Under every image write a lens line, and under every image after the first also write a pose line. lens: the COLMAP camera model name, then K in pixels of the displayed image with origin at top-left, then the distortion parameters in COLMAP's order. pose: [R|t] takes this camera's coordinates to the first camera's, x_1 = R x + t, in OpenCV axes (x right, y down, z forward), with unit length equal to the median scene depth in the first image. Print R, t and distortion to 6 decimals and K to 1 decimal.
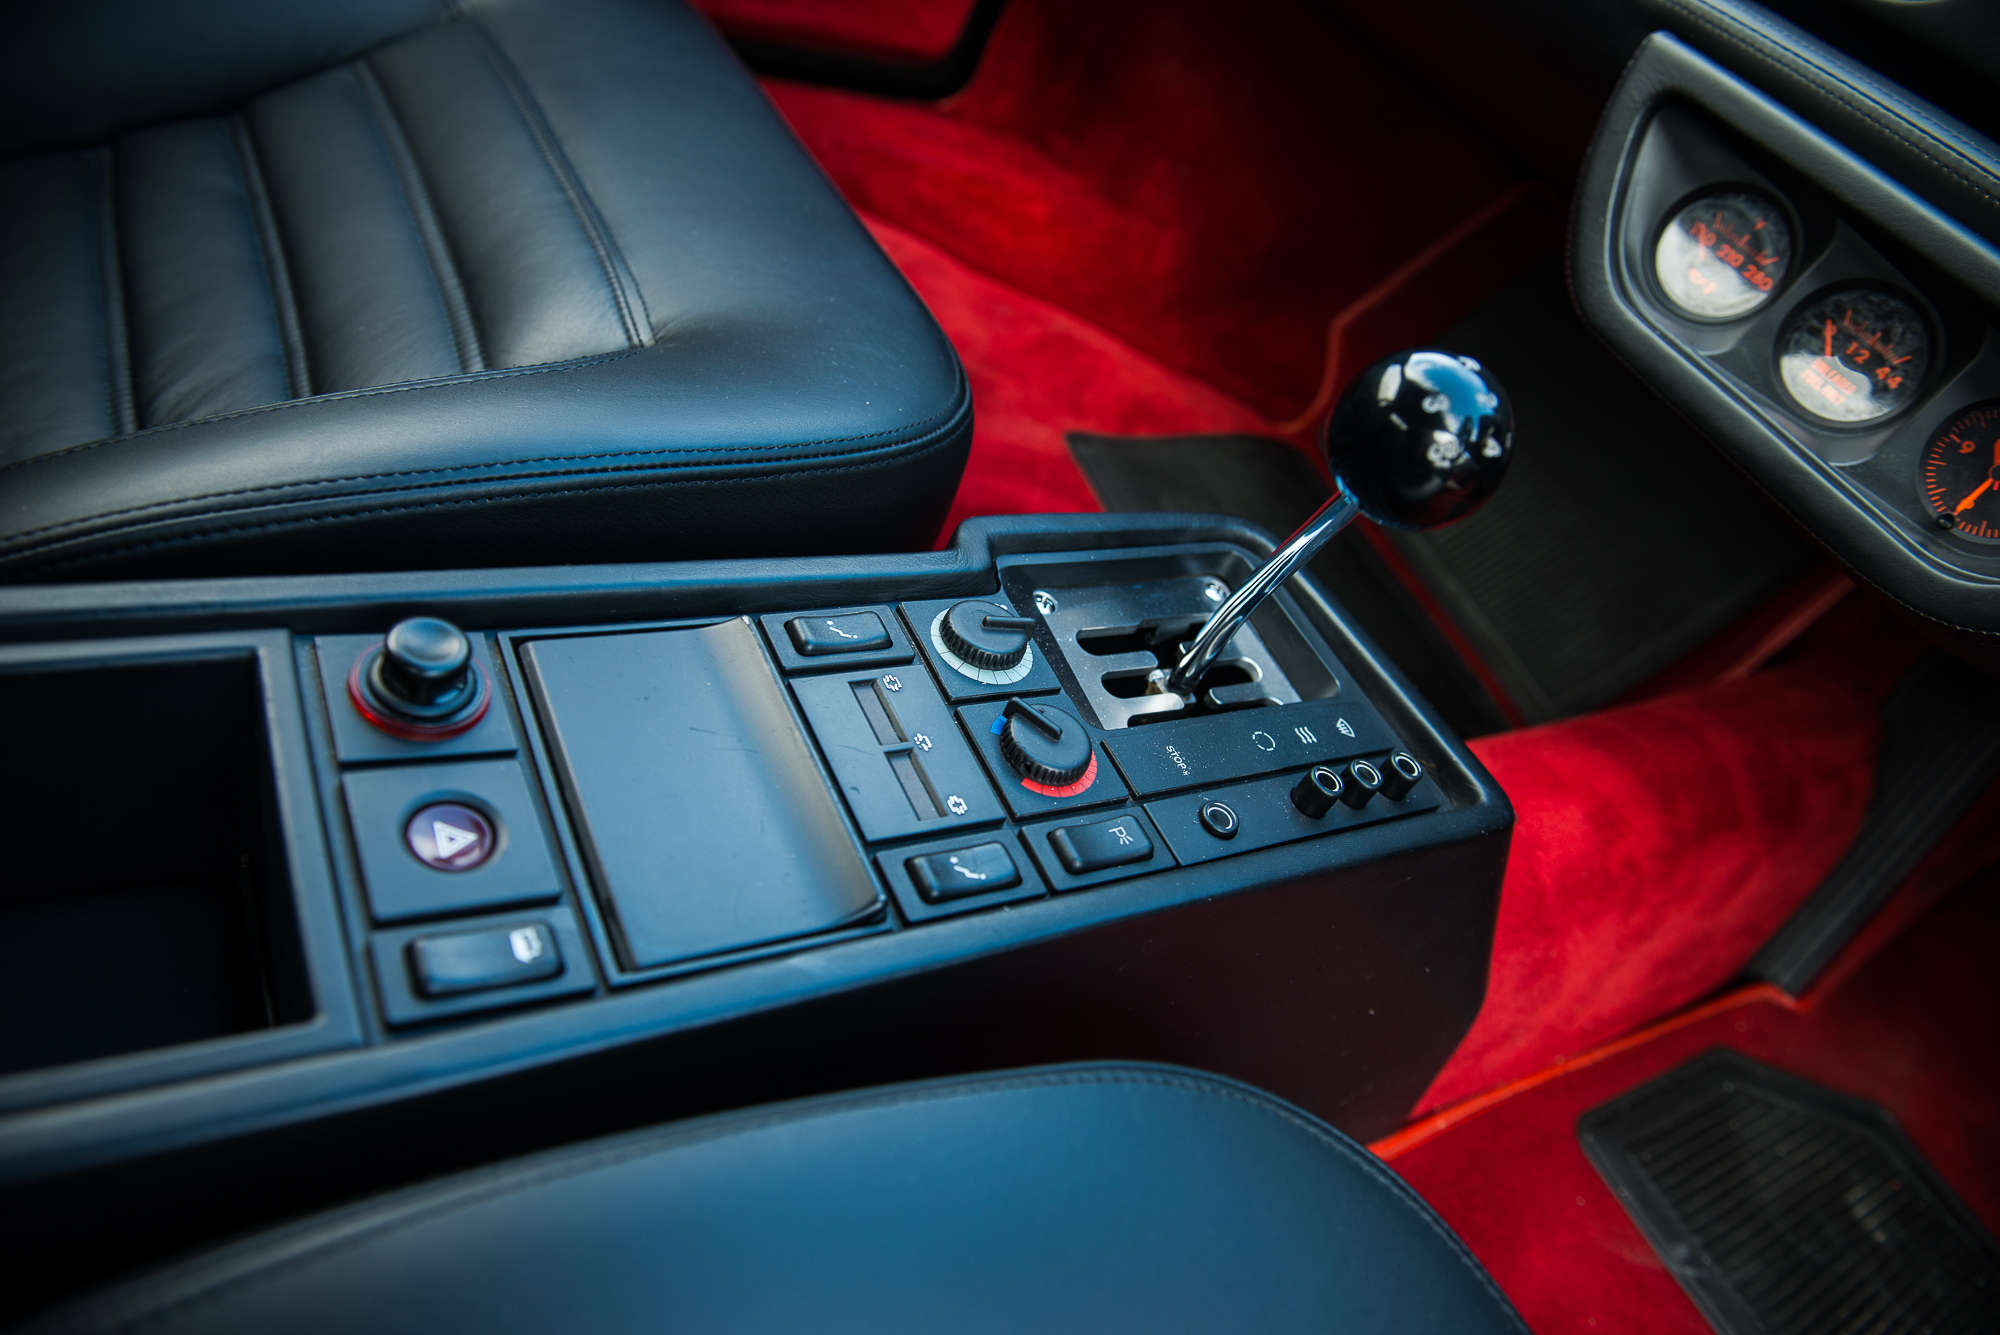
lens RADIAL K [[1372.0, 0, 1002.2], [0, 1372.0, 669.6], [0, 0, 1]] dist [-0.006376, -0.001185]
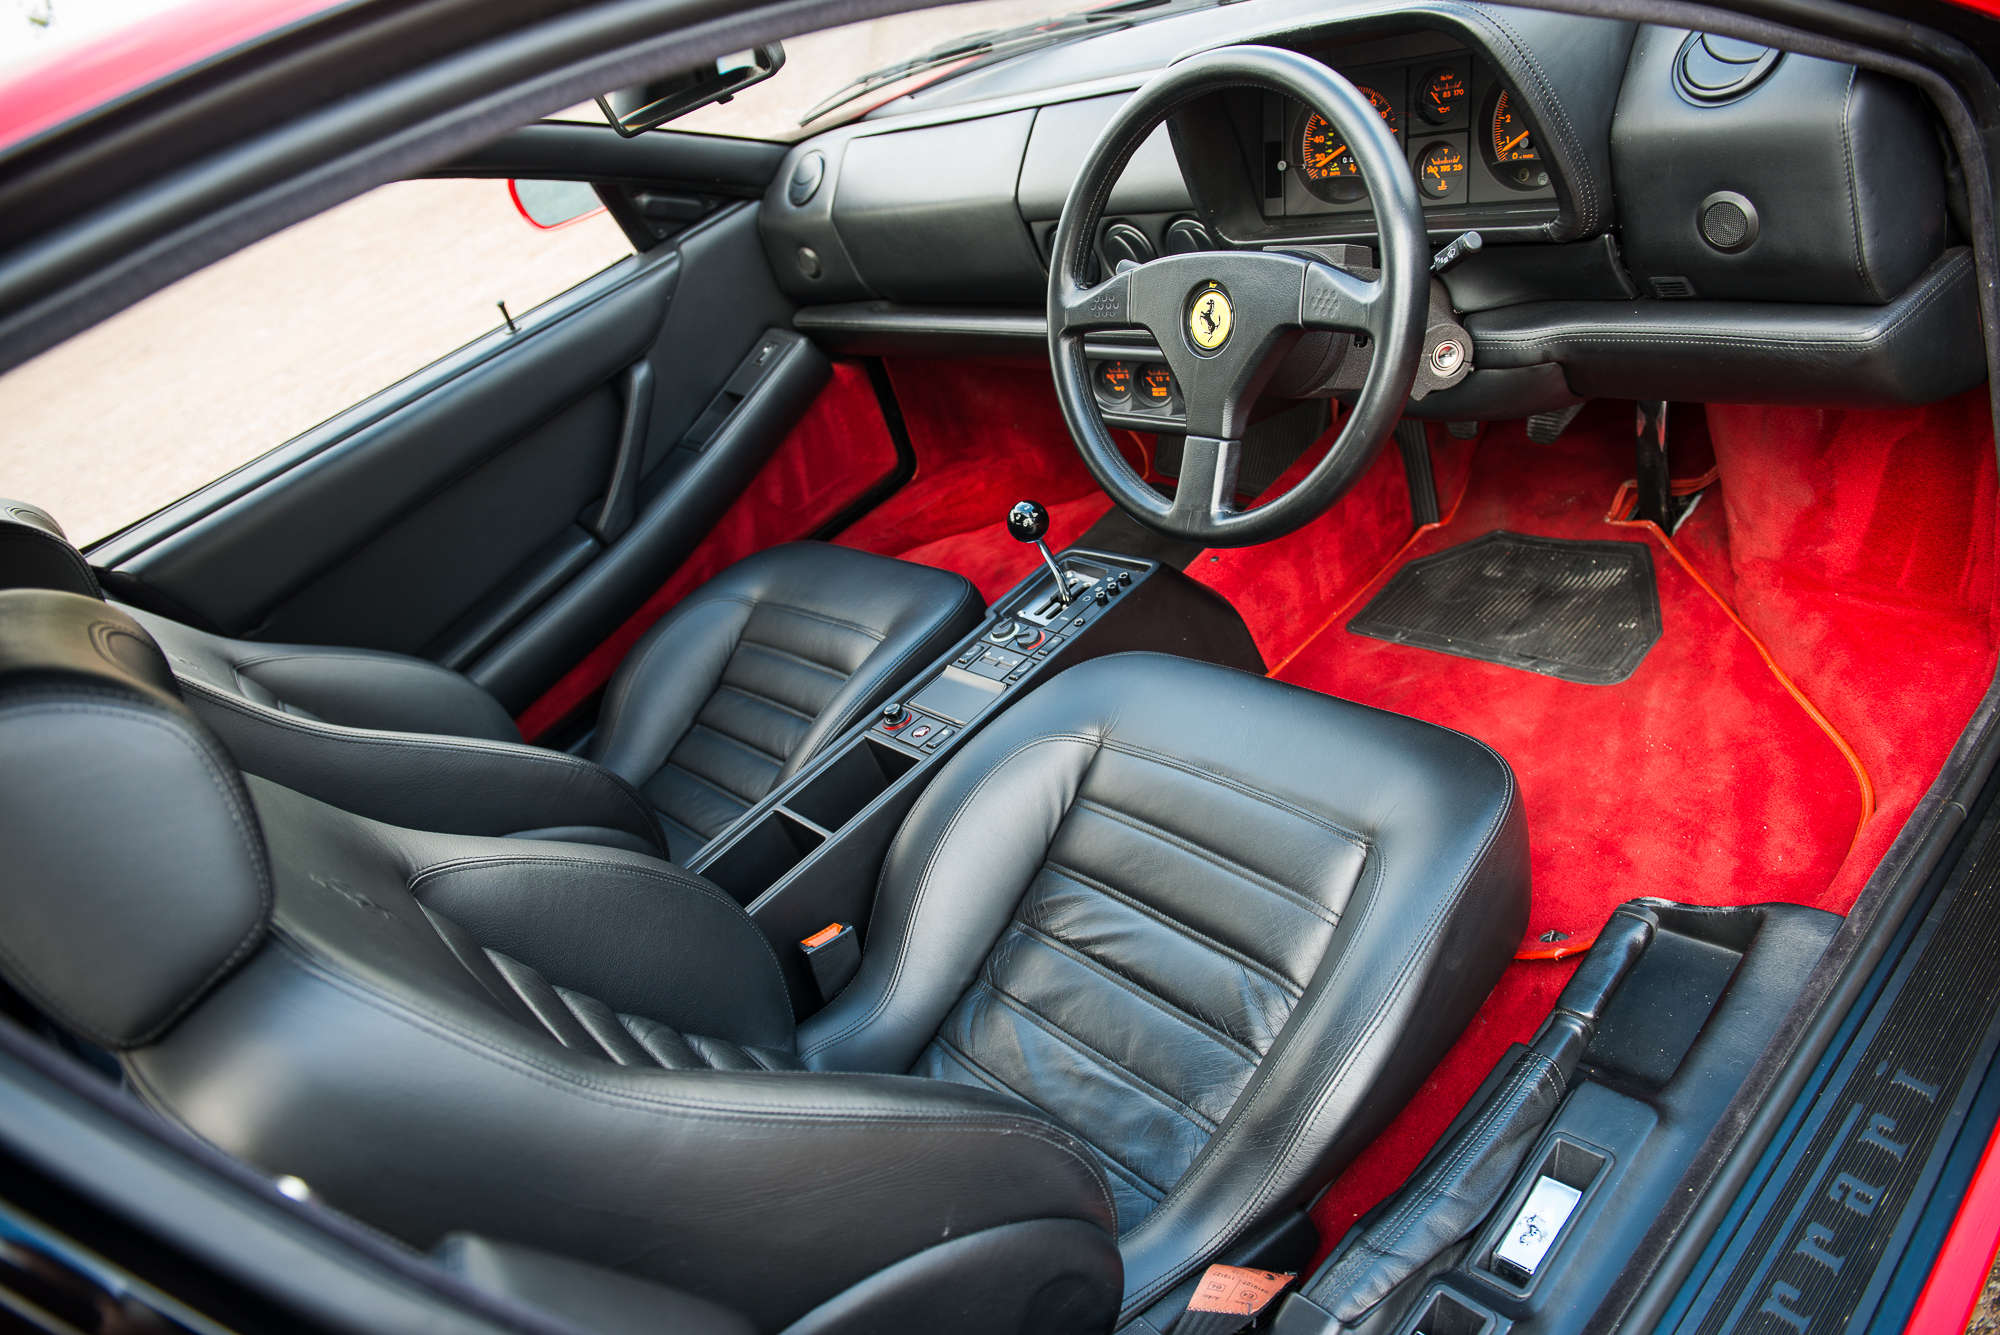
lens RADIAL K [[1372.0, 0, 999.7], [0, 1372.0, 667.3], [0, 0, 1]] dist [-0.006376, -0.001185]
pose [[0.735547, -0.663905, -0.134911, 0.340608], [0.633468, 0.744595, -0.210467, 0.682362], [0.240184, 0.069346, 0.968247, -2.108426]]
